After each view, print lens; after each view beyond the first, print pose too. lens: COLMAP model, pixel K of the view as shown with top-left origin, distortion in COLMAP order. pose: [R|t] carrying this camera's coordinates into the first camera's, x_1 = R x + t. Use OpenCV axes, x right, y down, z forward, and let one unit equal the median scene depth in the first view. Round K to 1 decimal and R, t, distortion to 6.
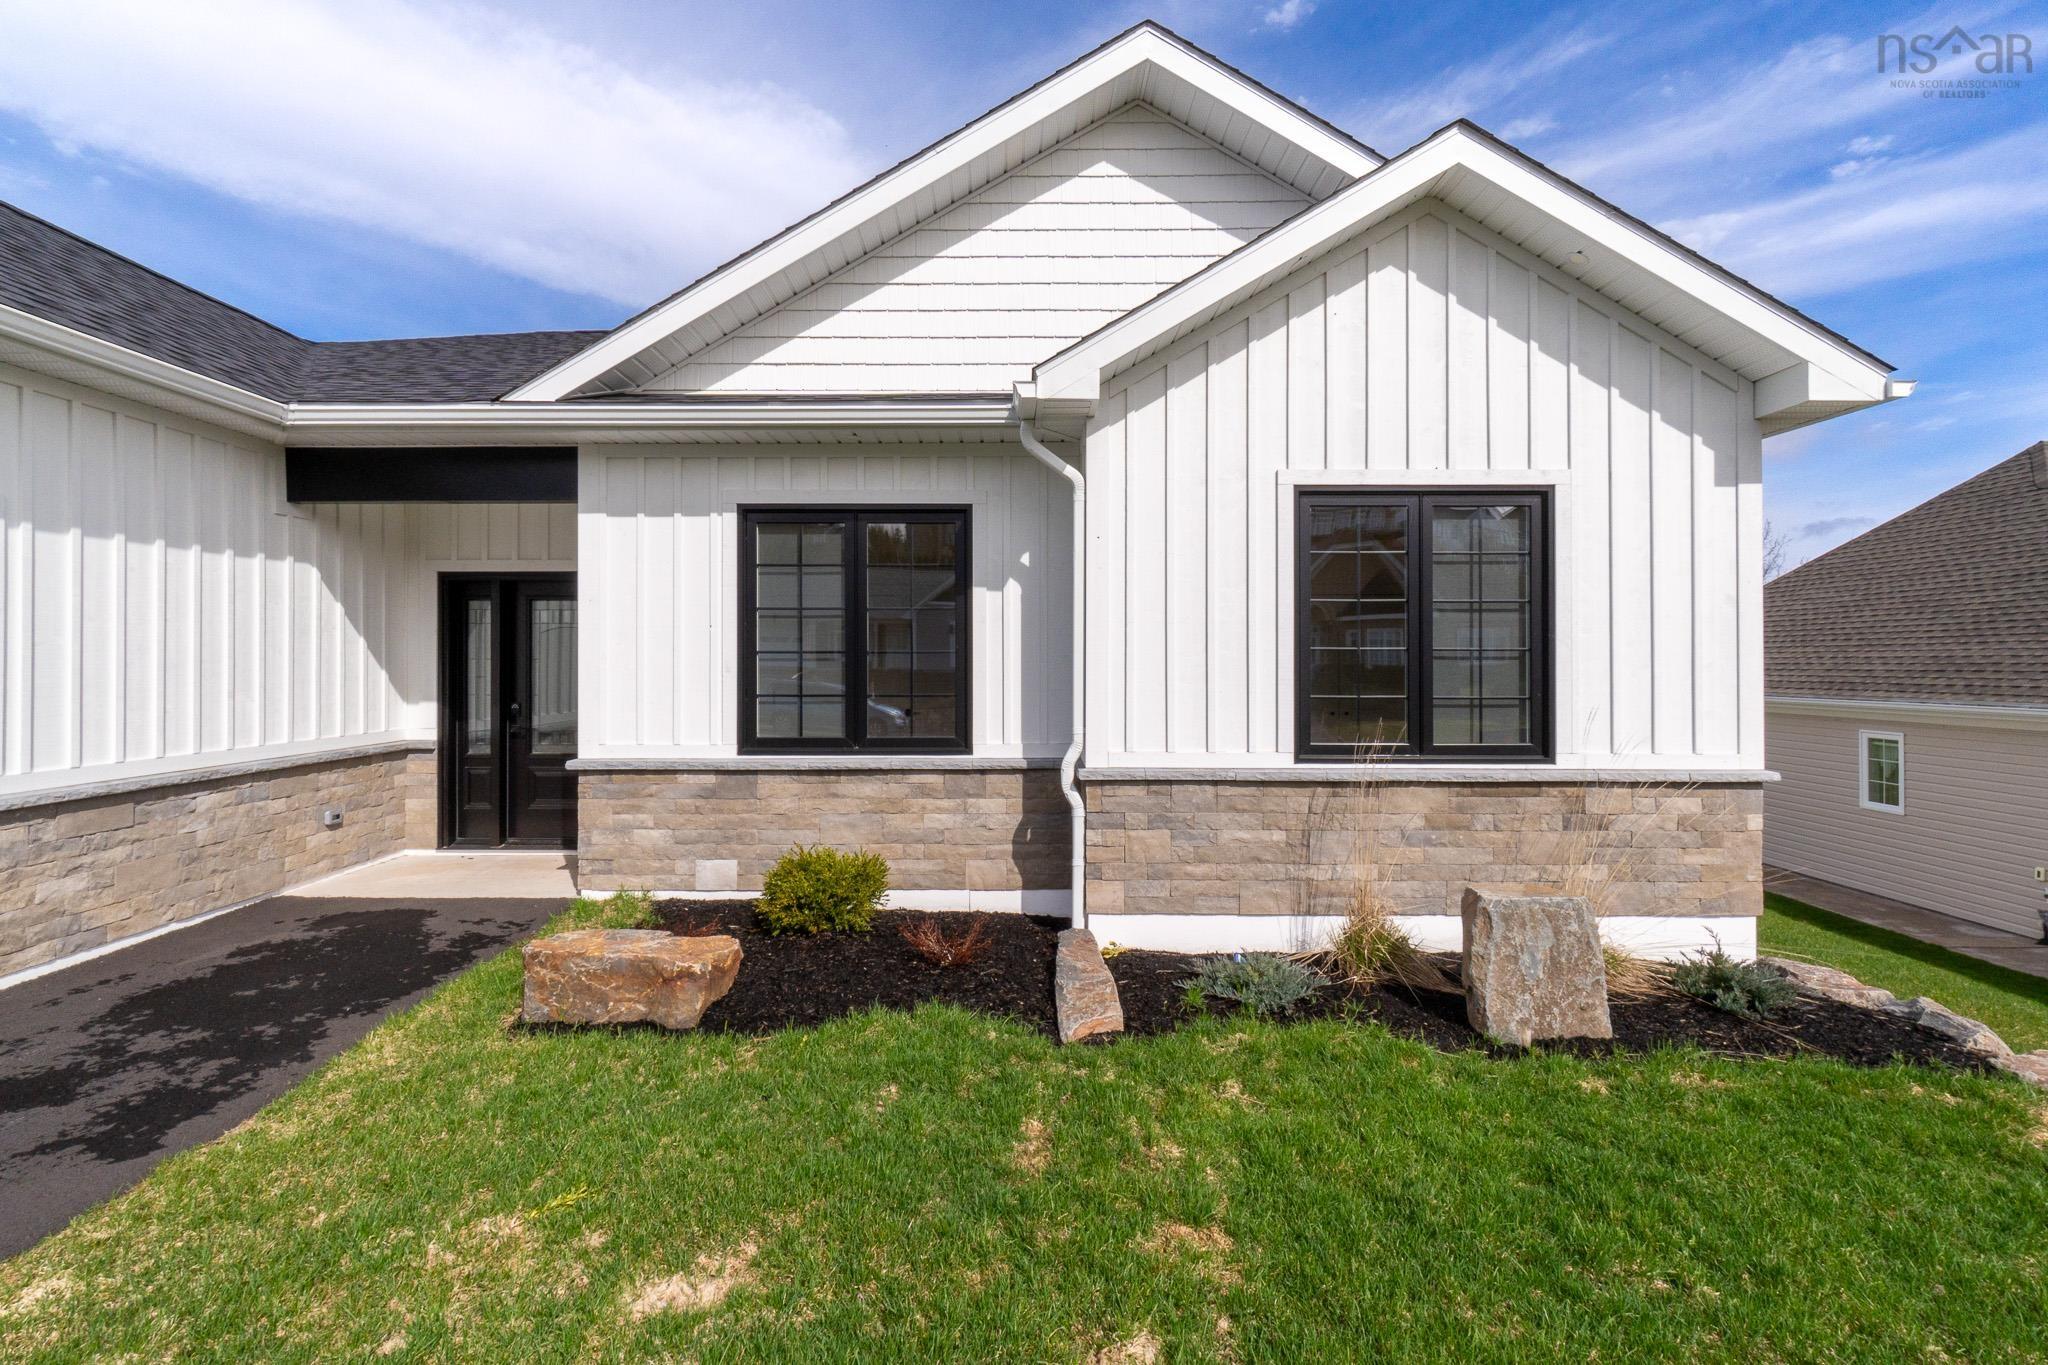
lens RADIAL K [[893.1, 0, 980.5], [0, 893.1, 654.4], [0, 0, 1]] dist [0.002064, -0.001666]
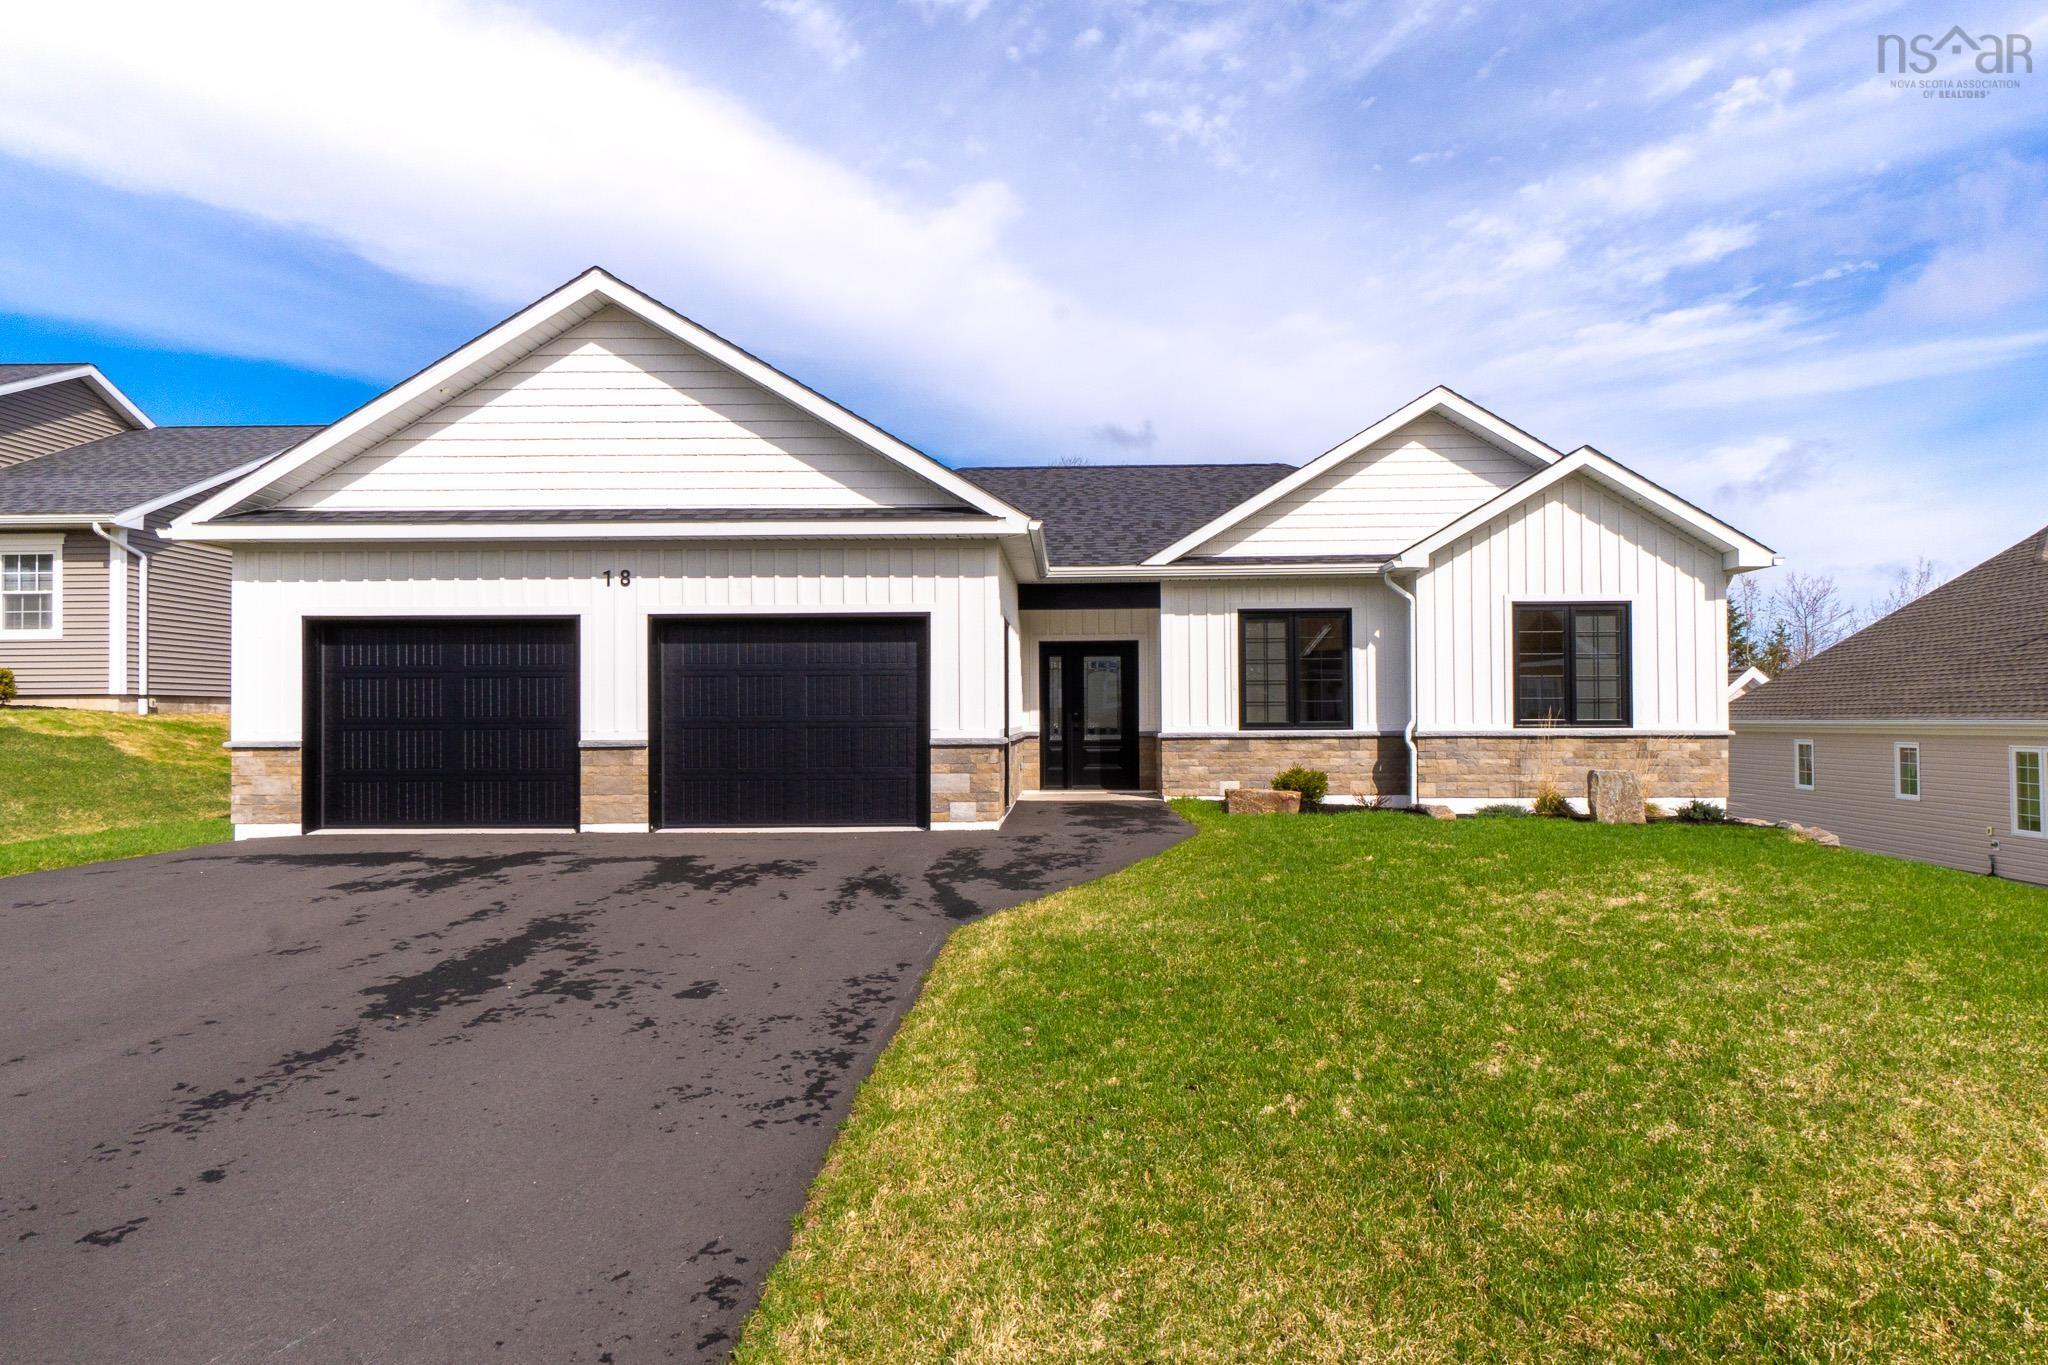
lens RADIAL K [[1236.0, 0, 954.0], [0, 1236.0, 713.1], [0, 0, 1]] dist [0.002123, -0.002350]
pose [[0.999938, -0.006499, -0.008998, -0.987505], [0.006448, 0.999963, -0.005692, 0.092263], [0.009035, 0.005634, 0.999943, -2.033902]]
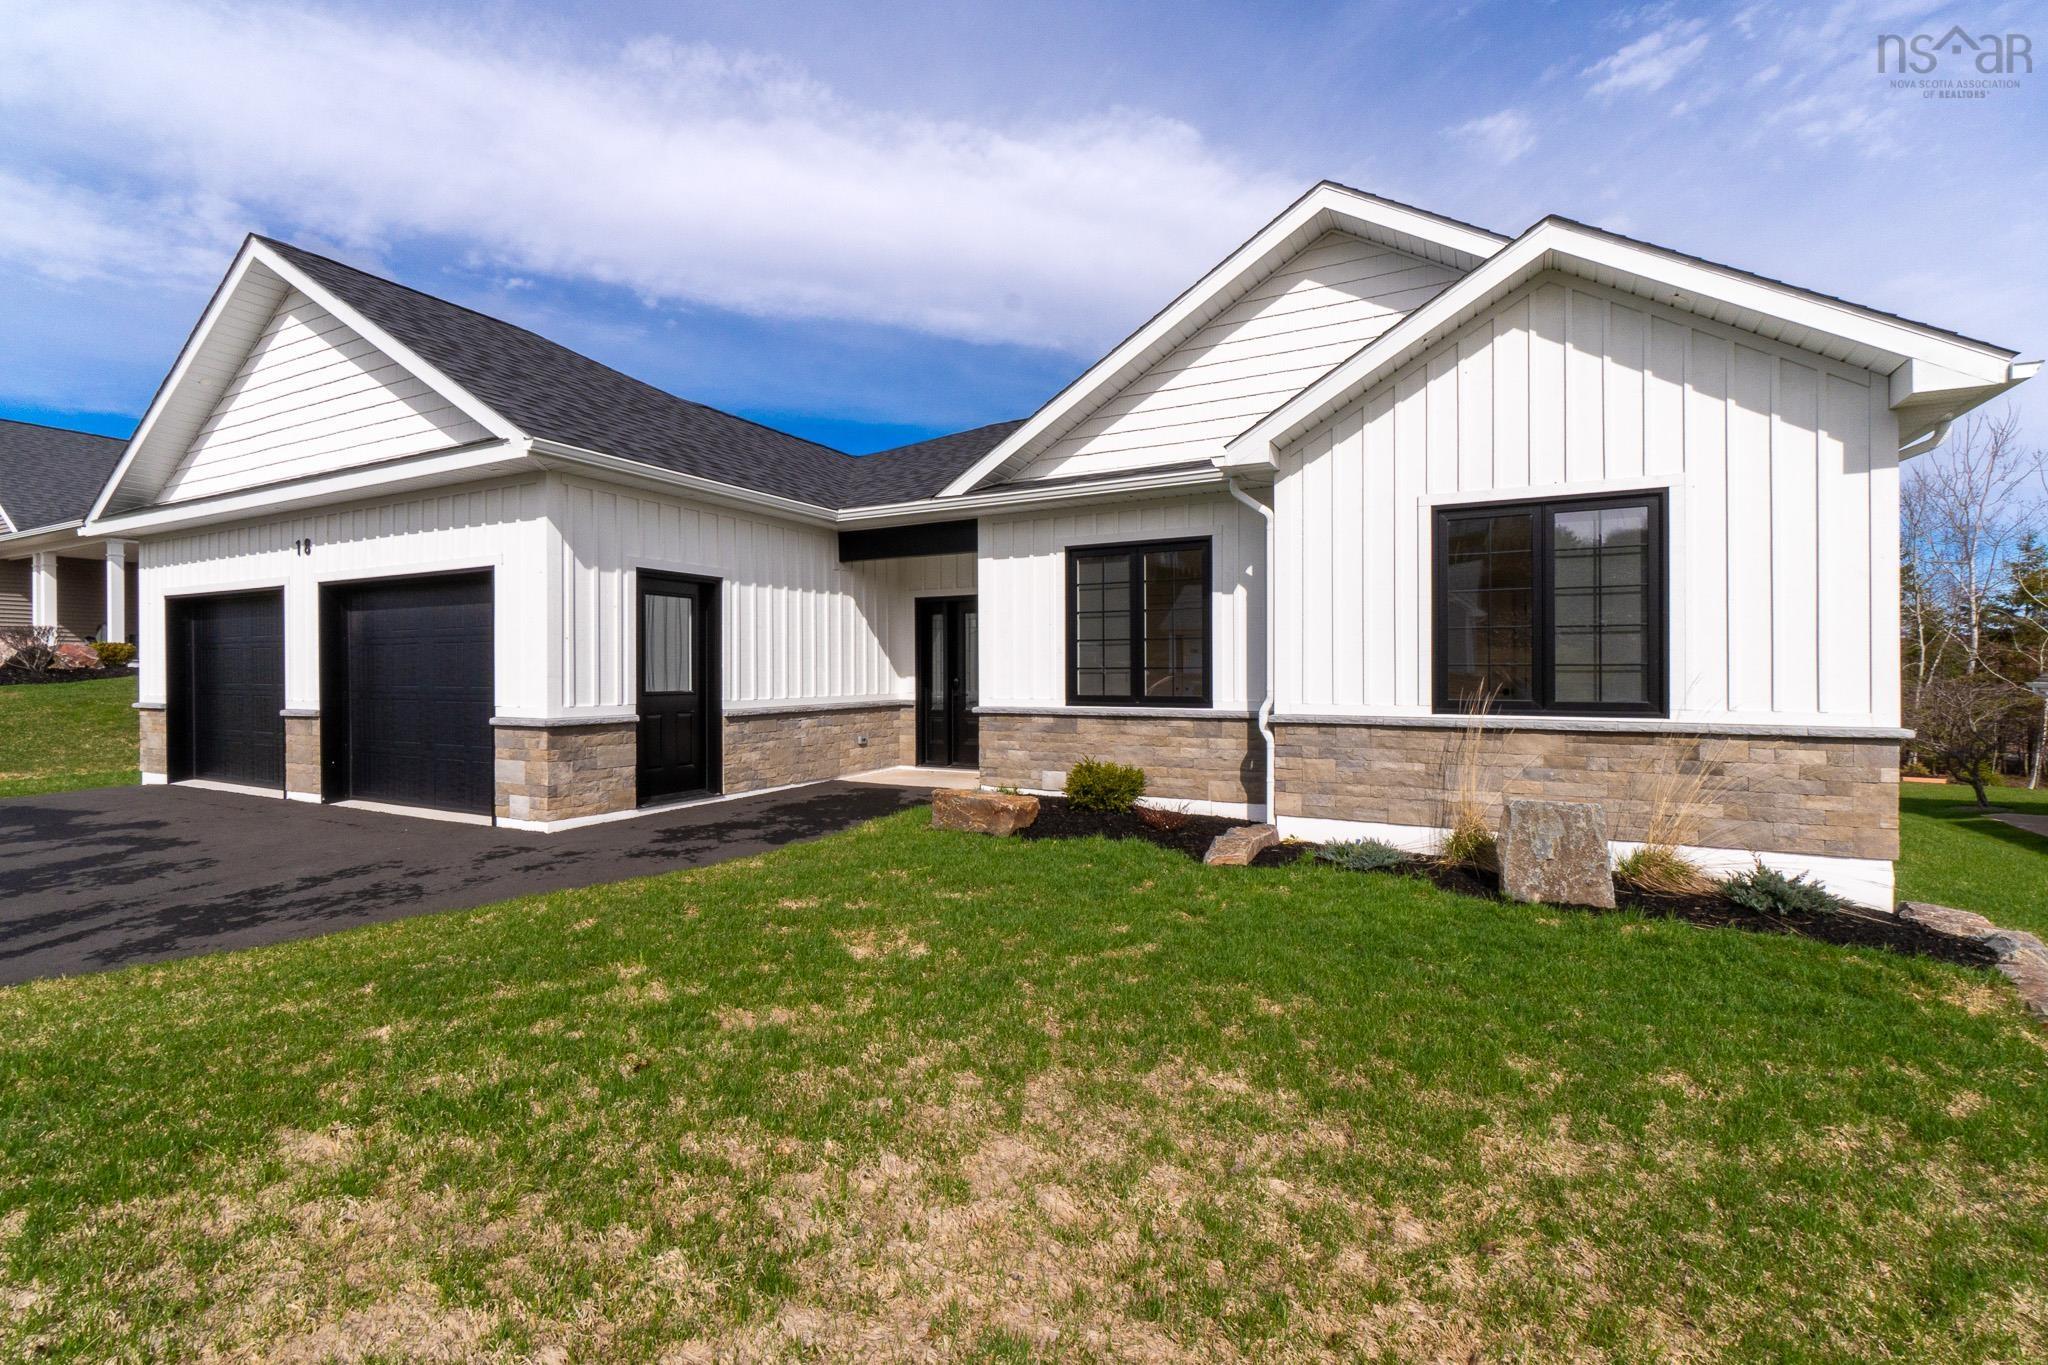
lens RADIAL K [[893.1, 0, 1023.1], [0, 893.1, 676.9], [0, 0, 1]] dist [0.002064, -0.001666]
pose [[0.885886, 0.000461, -0.463902, 0.427772], [0.003989, 0.999955, 0.008611, 0.052427], [0.463886, -0.009479, 0.885844, -0.469870]]
